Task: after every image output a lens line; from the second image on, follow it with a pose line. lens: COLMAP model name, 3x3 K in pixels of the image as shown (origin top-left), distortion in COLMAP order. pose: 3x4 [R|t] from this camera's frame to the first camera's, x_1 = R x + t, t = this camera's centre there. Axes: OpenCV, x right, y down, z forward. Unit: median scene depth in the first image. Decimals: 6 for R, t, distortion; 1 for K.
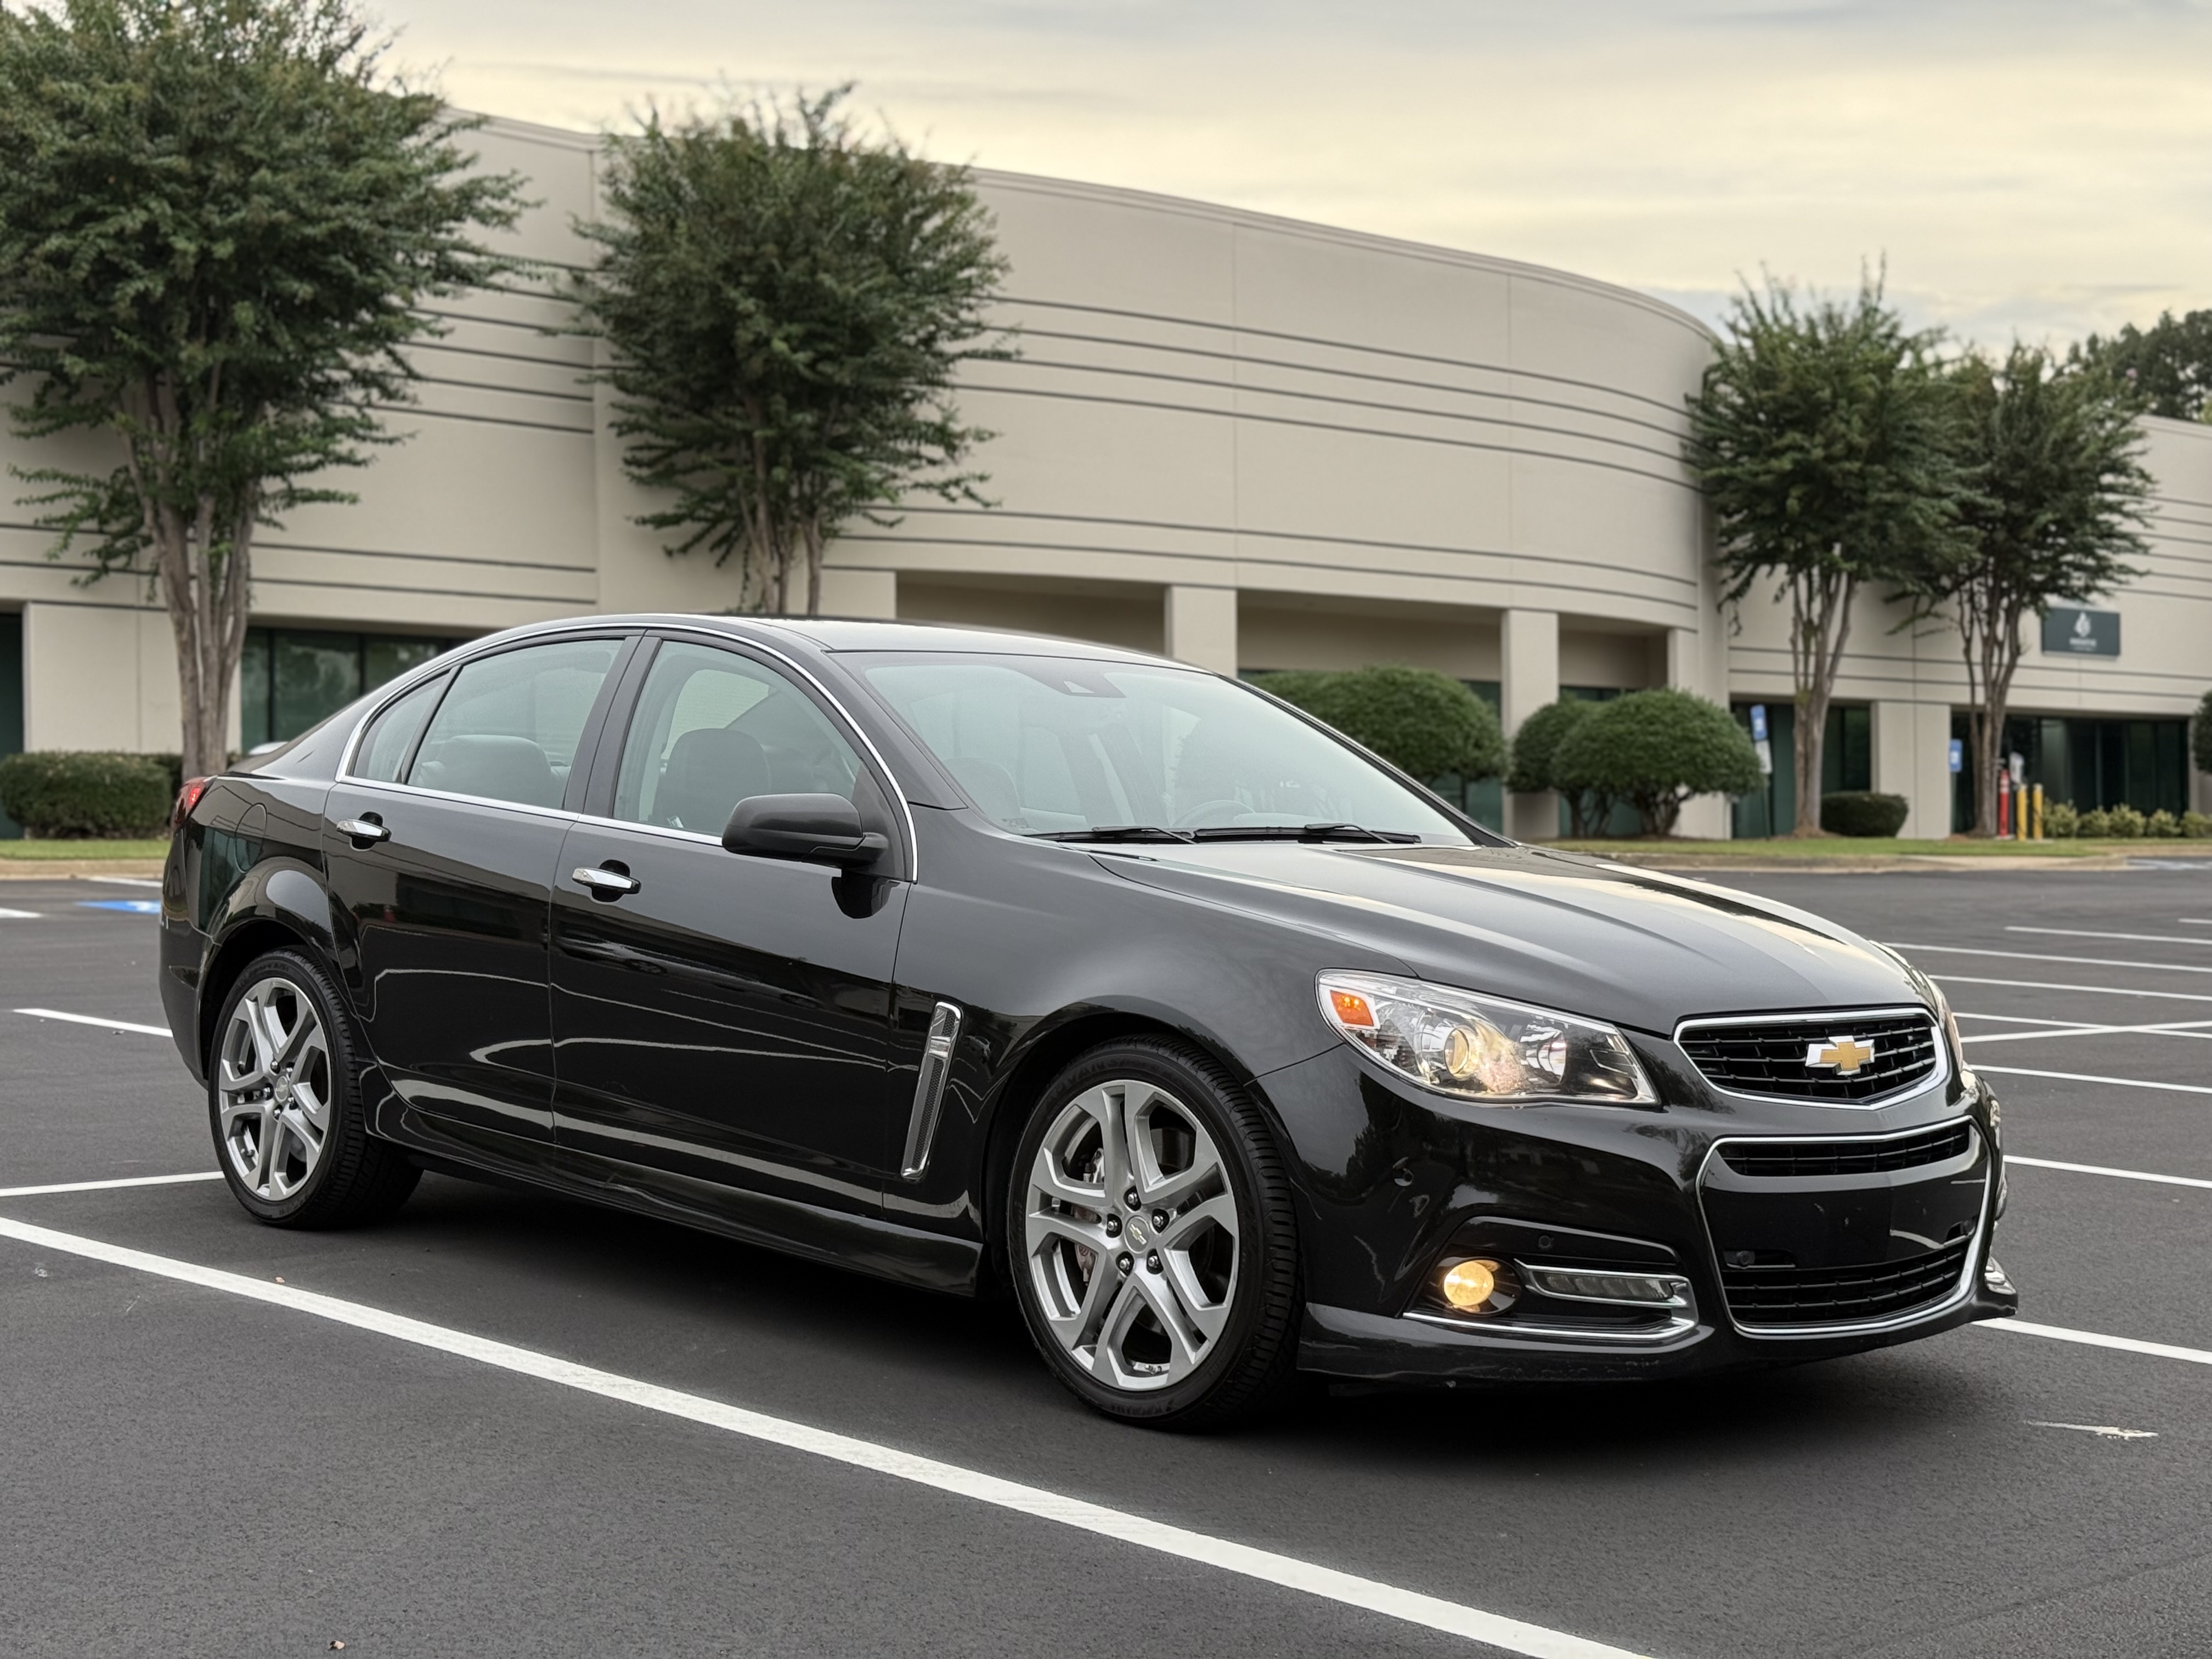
lens RADIAL K [[3099.3, 0, 1106.0], [0, 3099.3, 829.5], [0, 0, 1]] dist [0.178114, -0.378998]
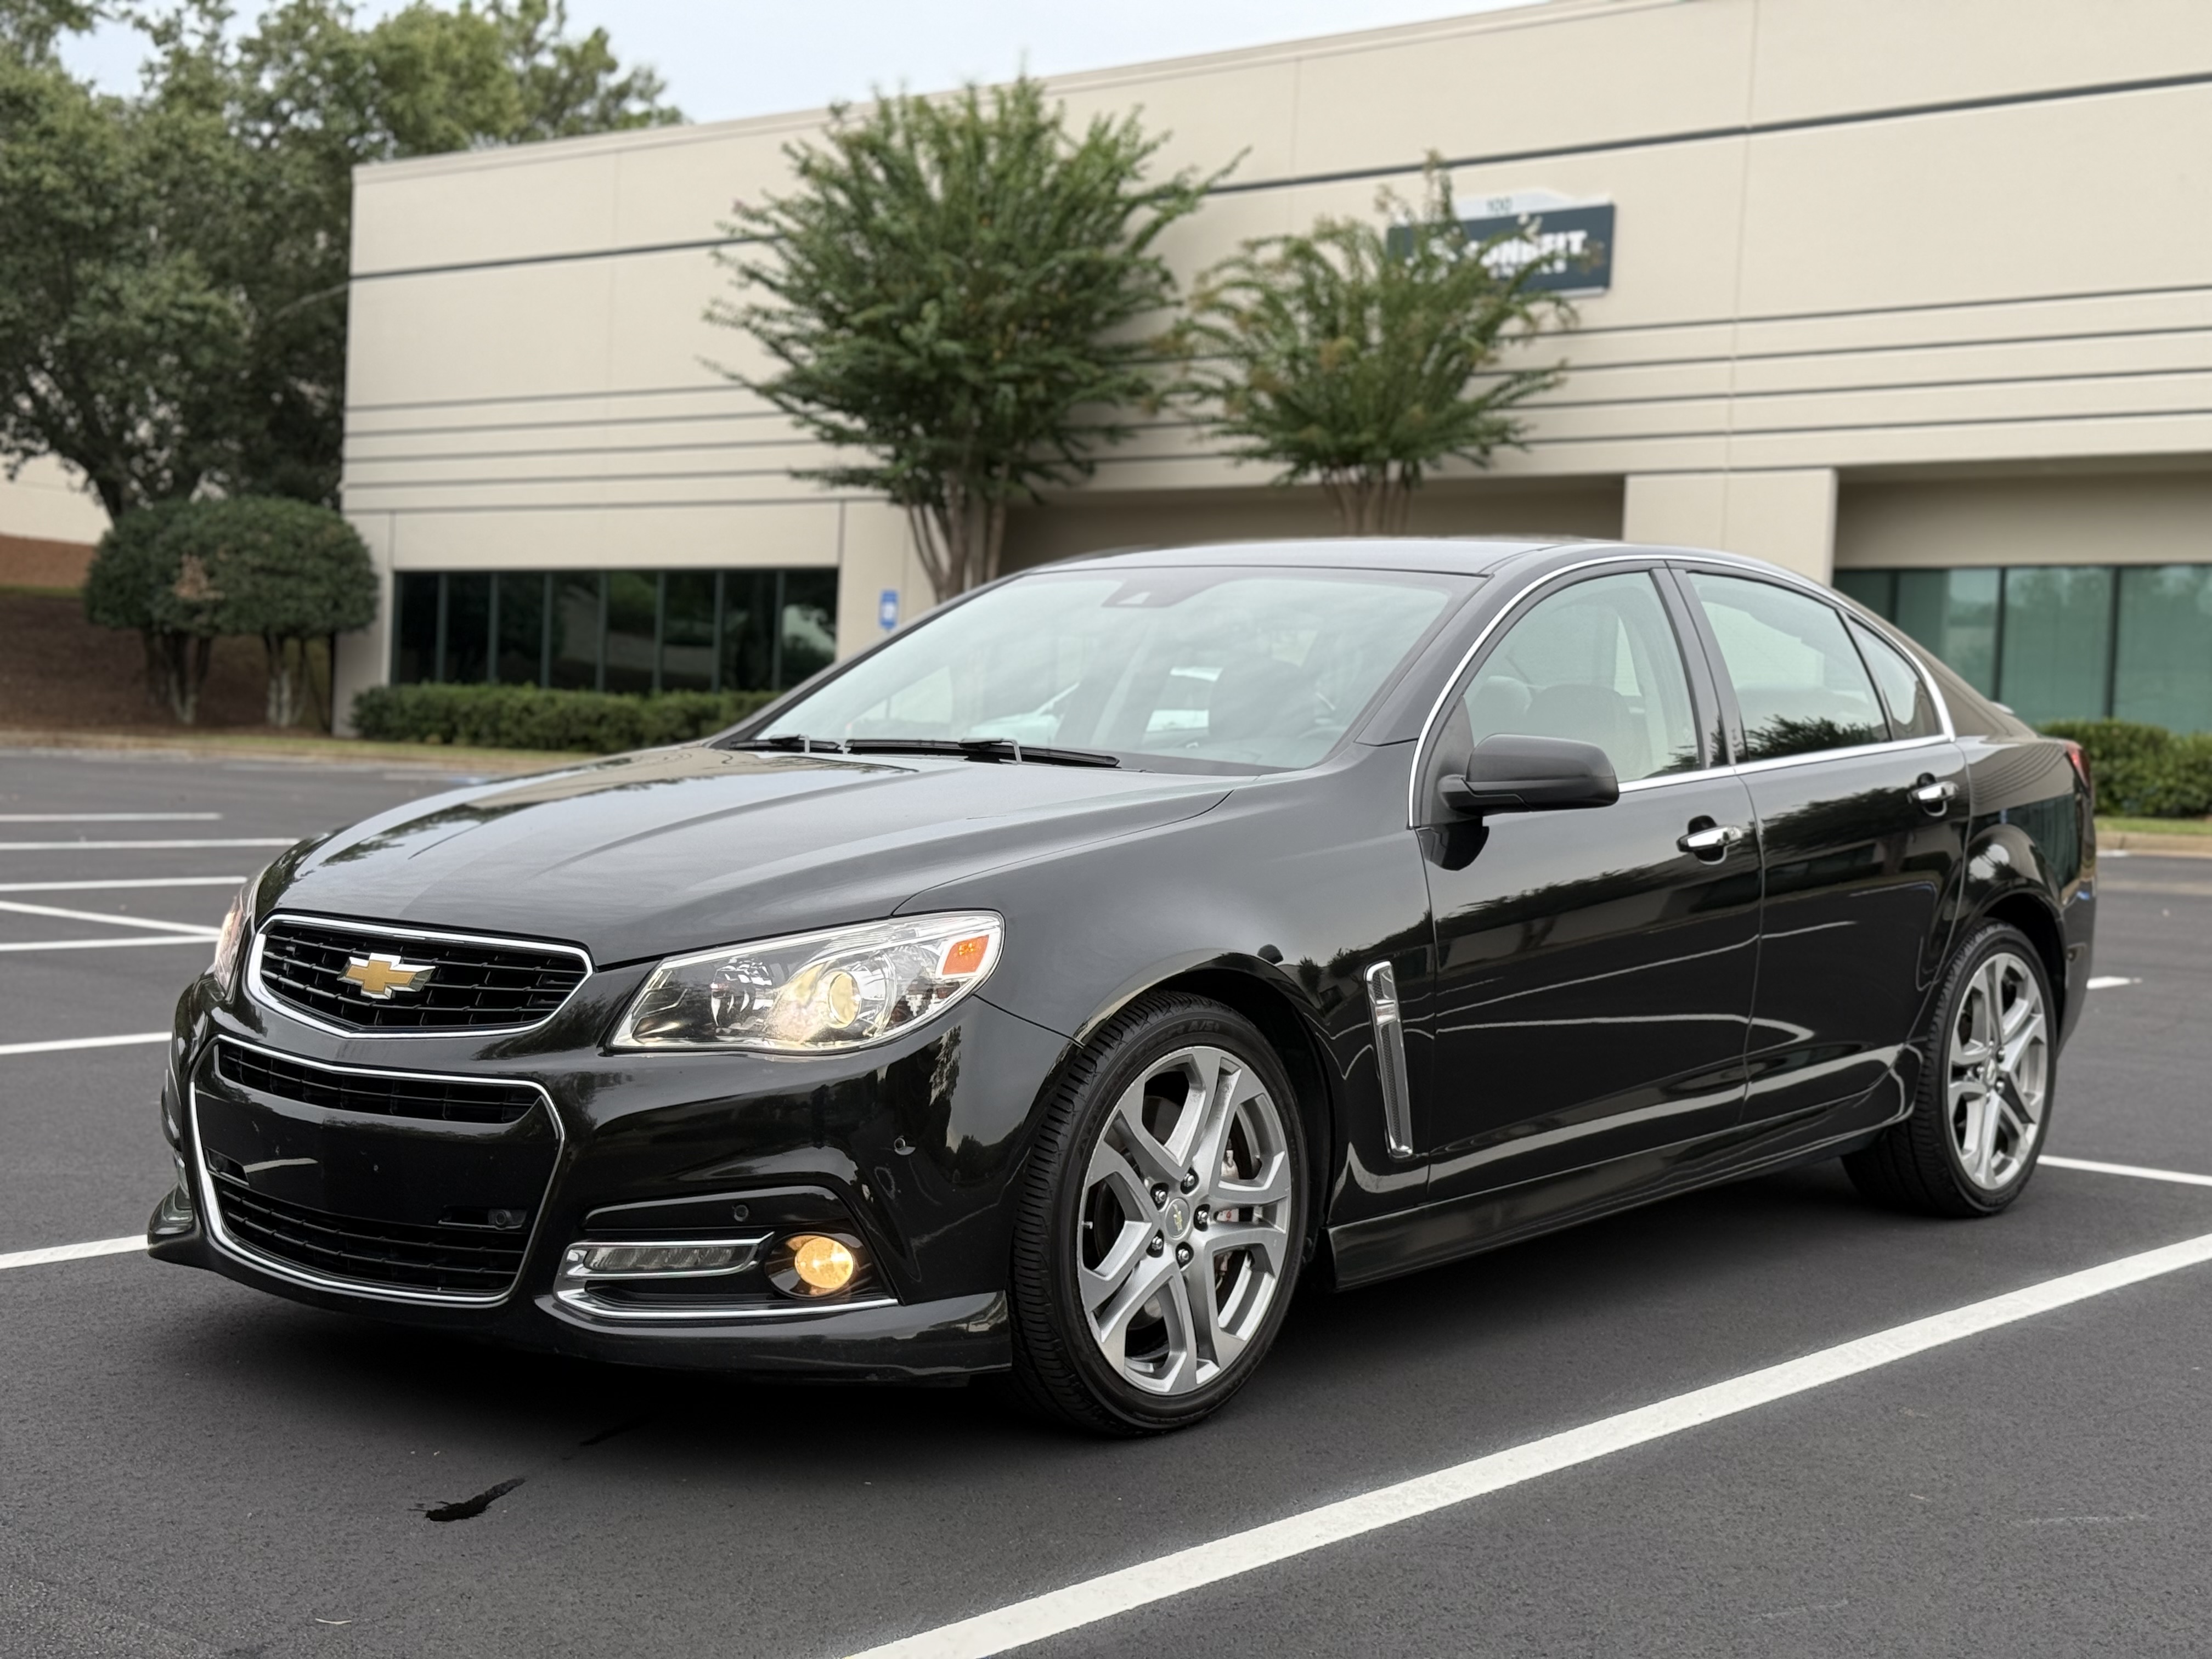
lens RADIAL K [[3069.4, 0, 1106.0], [0, 3069.4, 829.5], [0, 0, 1]] dist [0.172883, -0.381766]
pose [[0.111312, 0.022823, -0.993523, 0.186444], [-0.038693, 0.999078, 0.018616, 0.001252], [0.993032, 0.036370, 0.112092, 0.184199]]
